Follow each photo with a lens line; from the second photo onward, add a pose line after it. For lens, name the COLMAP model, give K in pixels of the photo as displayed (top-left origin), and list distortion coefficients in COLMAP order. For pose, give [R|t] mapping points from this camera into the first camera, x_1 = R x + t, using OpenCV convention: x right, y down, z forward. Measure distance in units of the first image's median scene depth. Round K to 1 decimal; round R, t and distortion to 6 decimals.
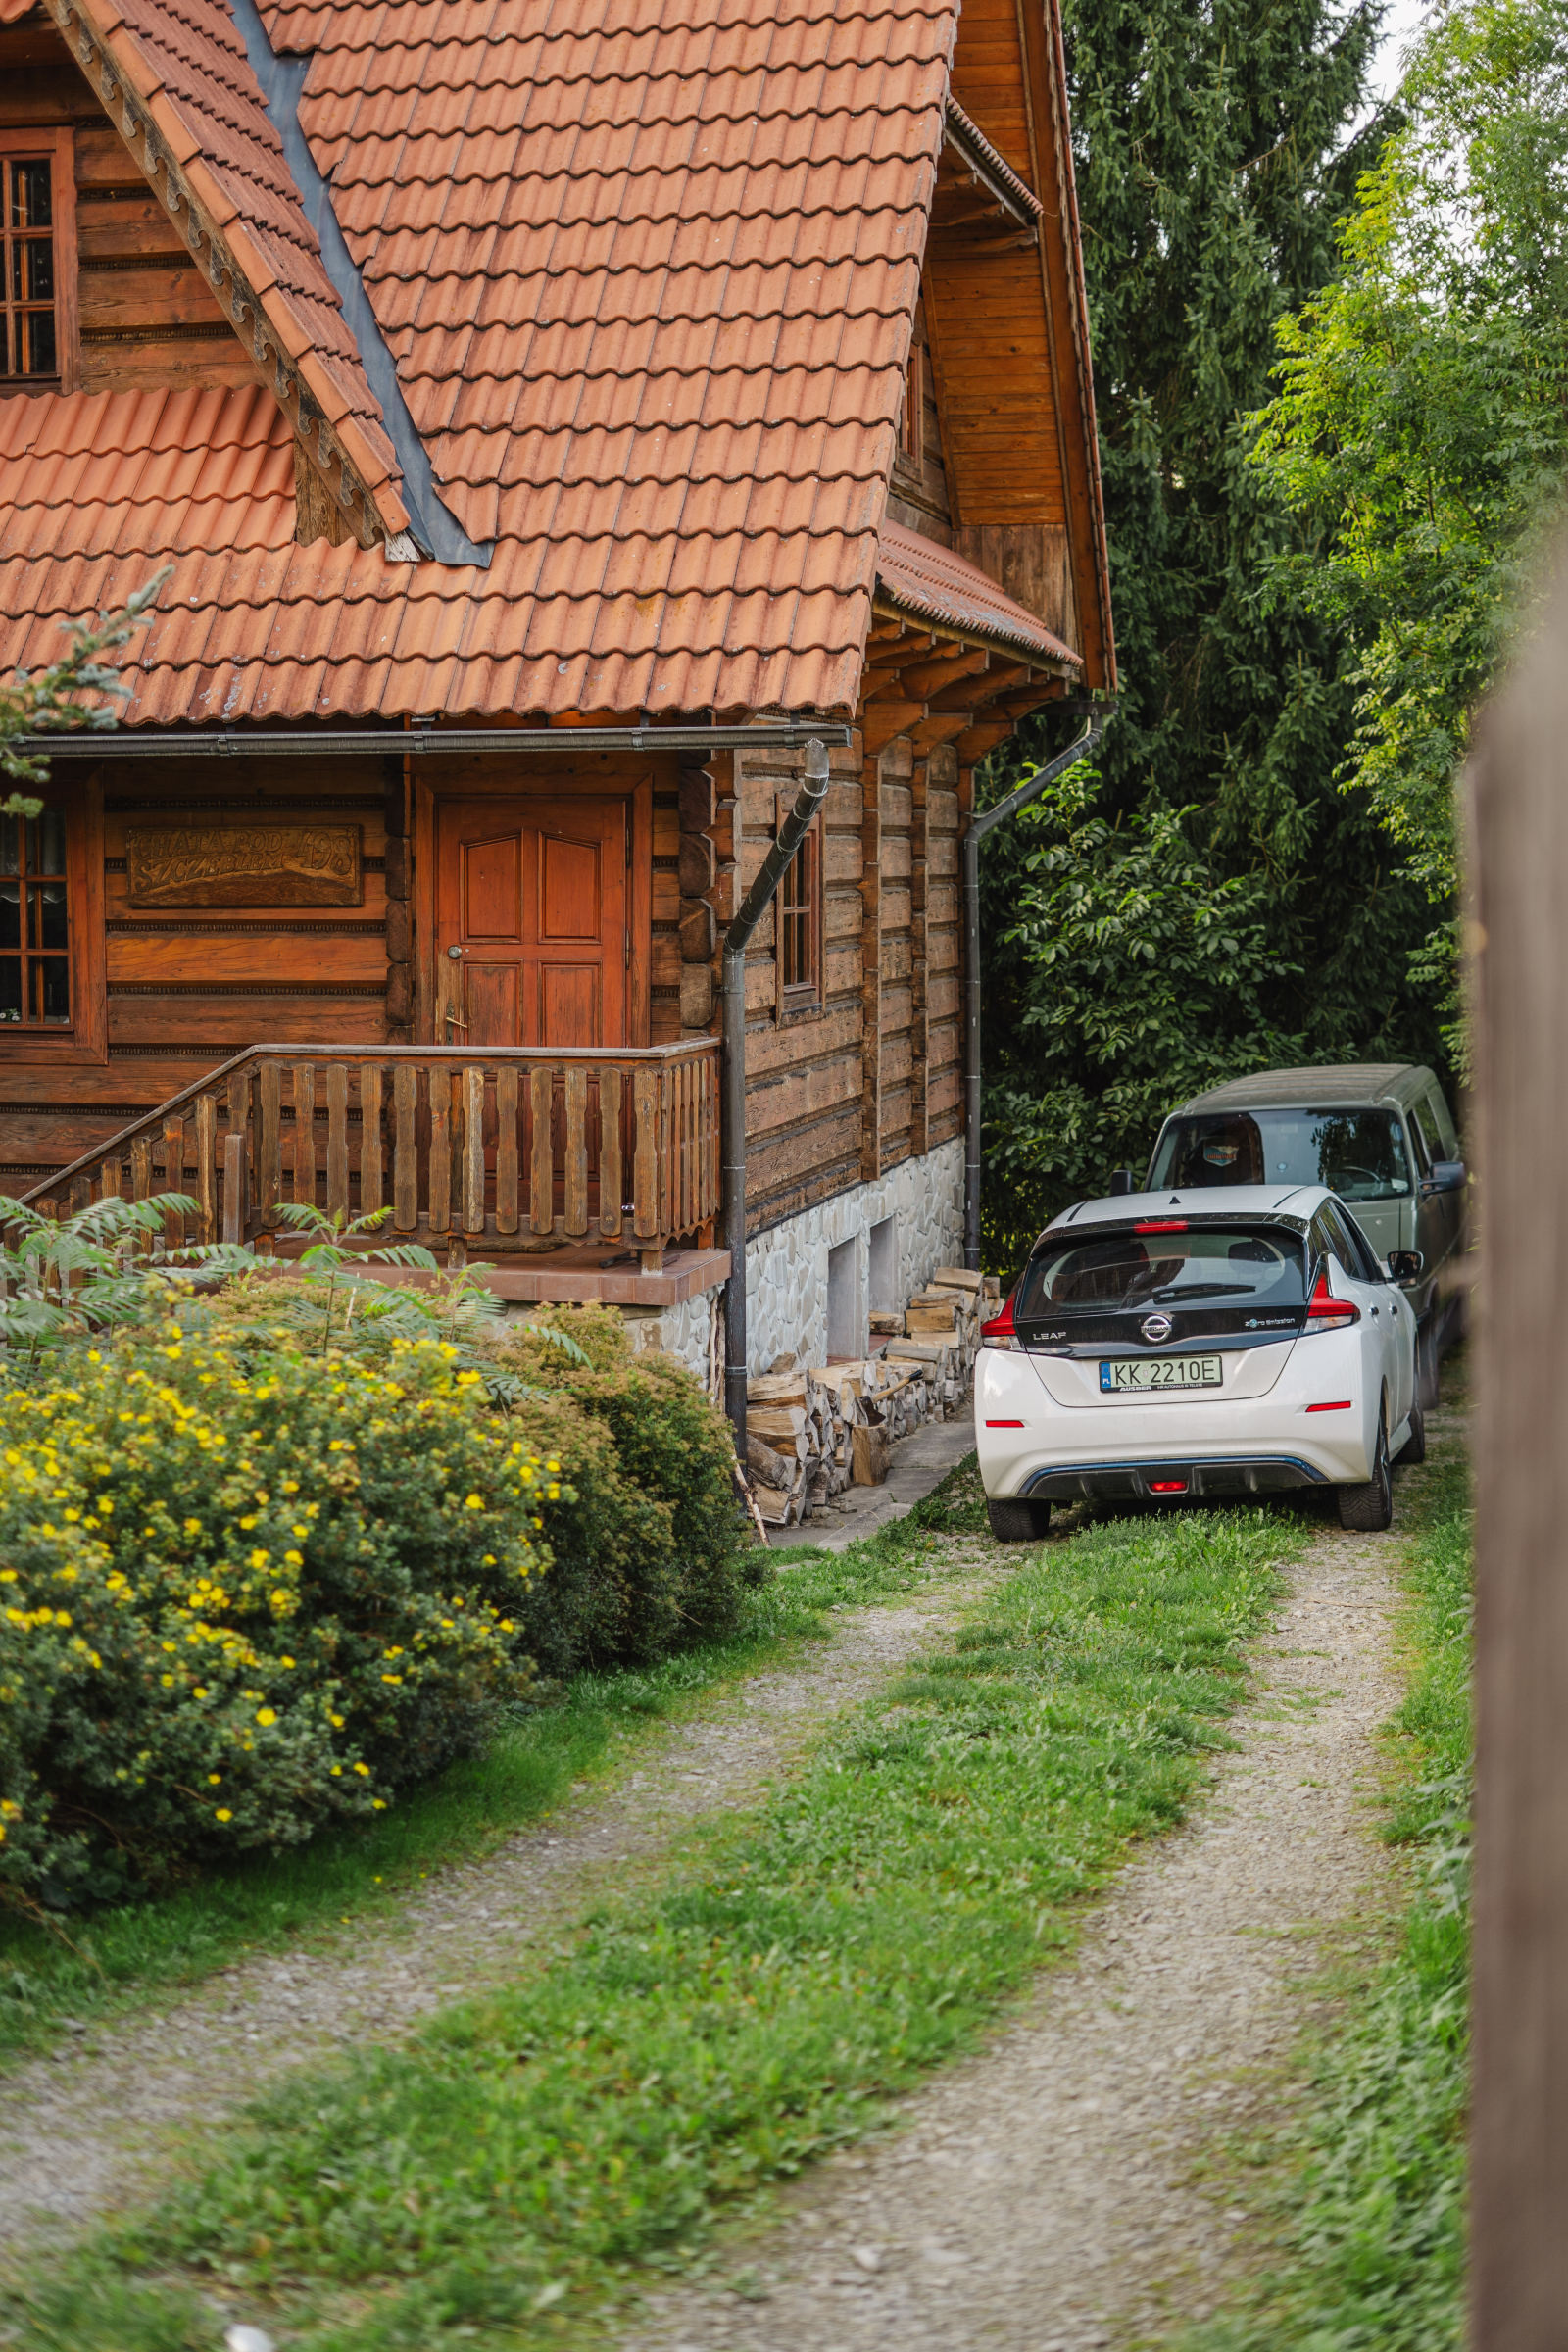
lens RADIAL K [[3443.6, 0, 829.2], [0, 3443.6, 1175.3], [0, 0, 1]] dist [-0.026128, 0.029705]
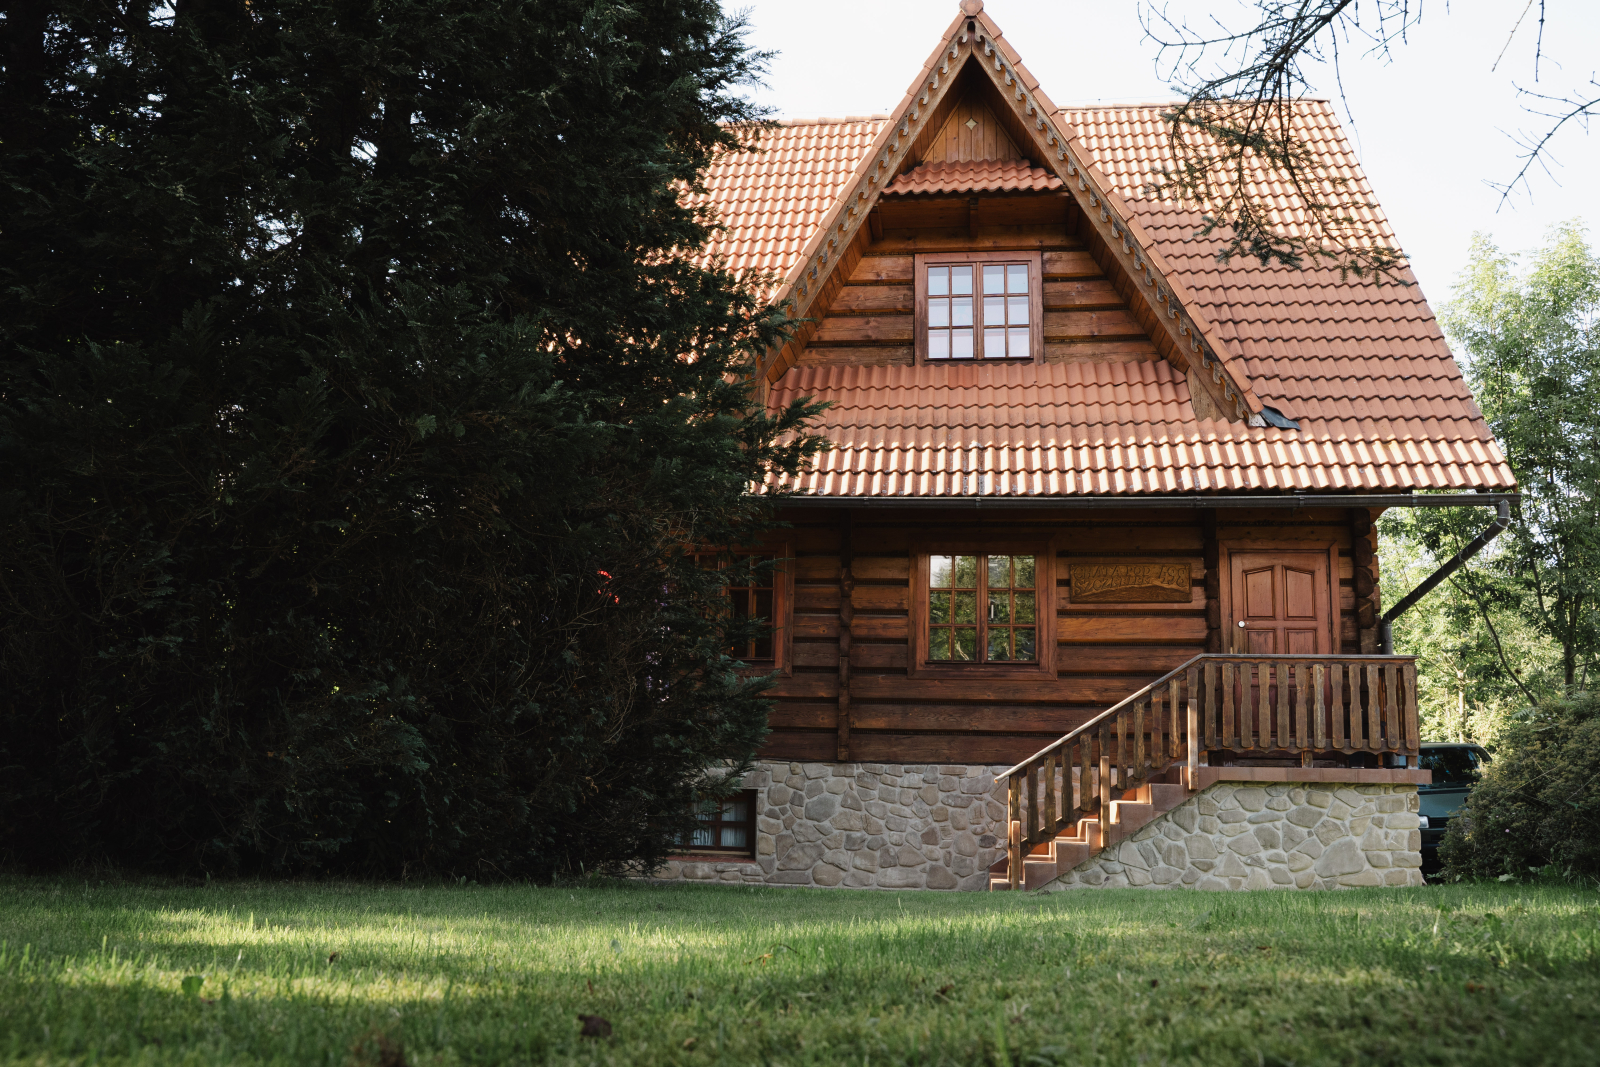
lens RADIAL K [[1319.1, 0, 800.0], [0, 1319.1, 533.5], [0, 0, 1]] dist [-0.097896, 0.054463]
pose [[0.996397, 0.035032, 0.077240, -0.453140], [-0.013394, 0.964275, -0.264563, 0.096756], [-0.083749, 0.262575, 0.961270, 0.270750]]
